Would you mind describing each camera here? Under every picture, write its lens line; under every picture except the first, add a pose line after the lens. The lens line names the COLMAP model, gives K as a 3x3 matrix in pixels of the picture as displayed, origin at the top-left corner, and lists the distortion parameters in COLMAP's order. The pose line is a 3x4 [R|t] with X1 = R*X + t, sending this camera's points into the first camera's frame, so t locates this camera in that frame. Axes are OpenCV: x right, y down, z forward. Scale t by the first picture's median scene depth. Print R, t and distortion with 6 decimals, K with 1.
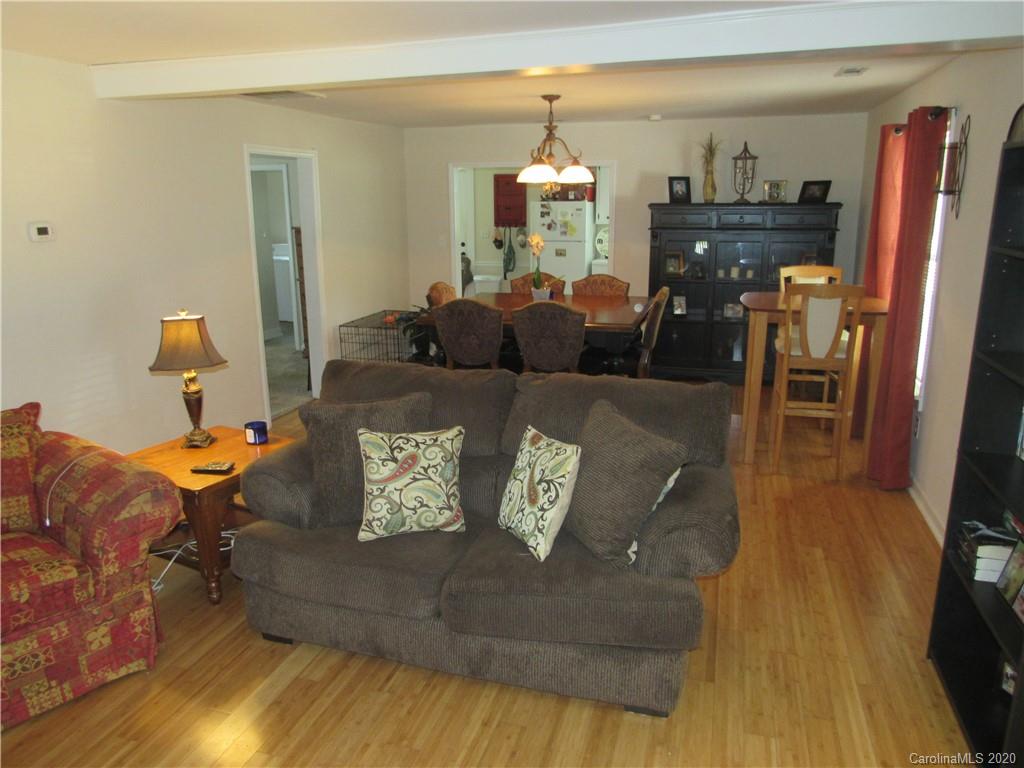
lens RADIAL K [[724.9, 0, 512.0], [0, 724.9, 384.0], [0, 0, 1]] dist [-0.028464, 0.004468]
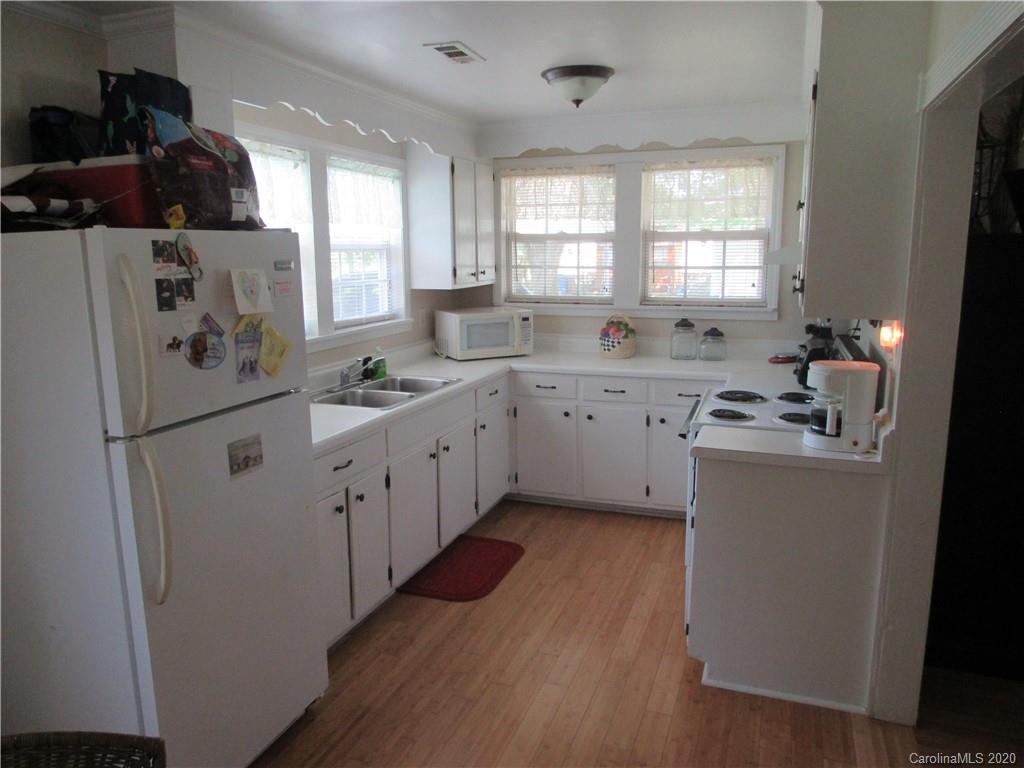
lens RADIAL K [[732.6, 0, 512.0], [0, 732.6, 384.0], [0, 0, 1]] dist [-0.023018, 0.004956]
pose [[0.051220, -0.177259, 0.982830, -0.211871], [0.250301, 0.954990, 0.159194, -0.312468], [-0.966812, 0.237850, 0.093283, 1.280783]]
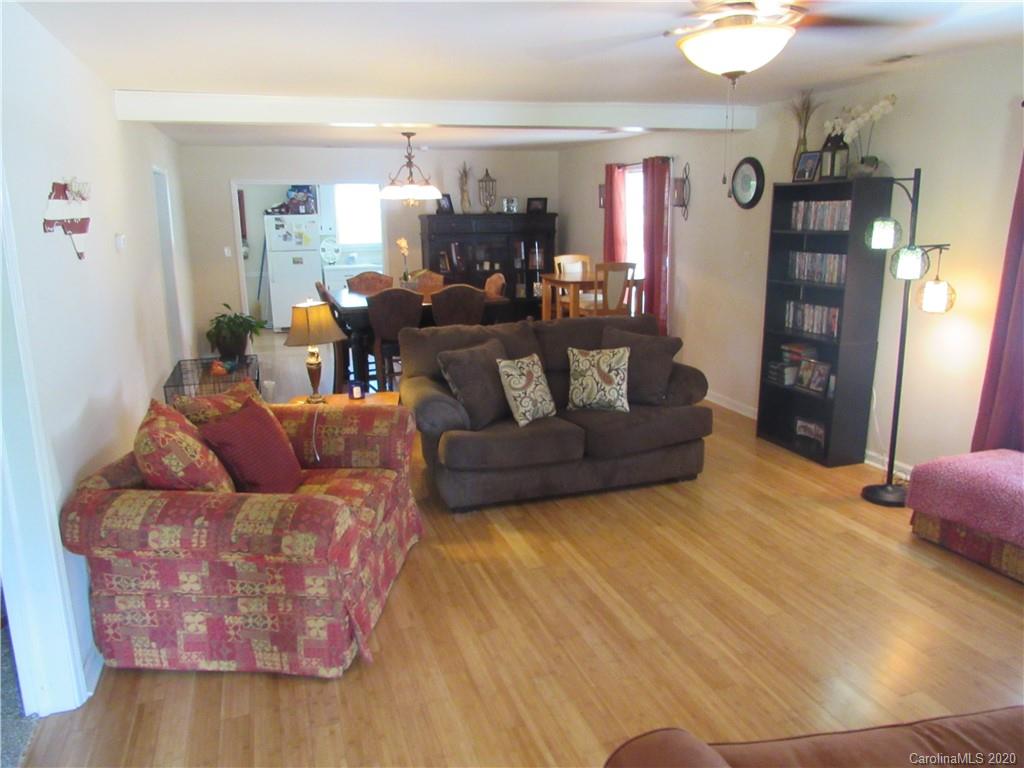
lens RADIAL K [[732.6, 0, 512.0], [0, 732.6, 384.0], [0, 0, 1]] dist [-0.023018, 0.004956]
pose [[0.804200, -0.138477, 0.578002, -0.489016], [0.150974, 0.988177, 0.026690, 0.034765], [-0.574864, 0.065799, 0.815599, -0.124911]]
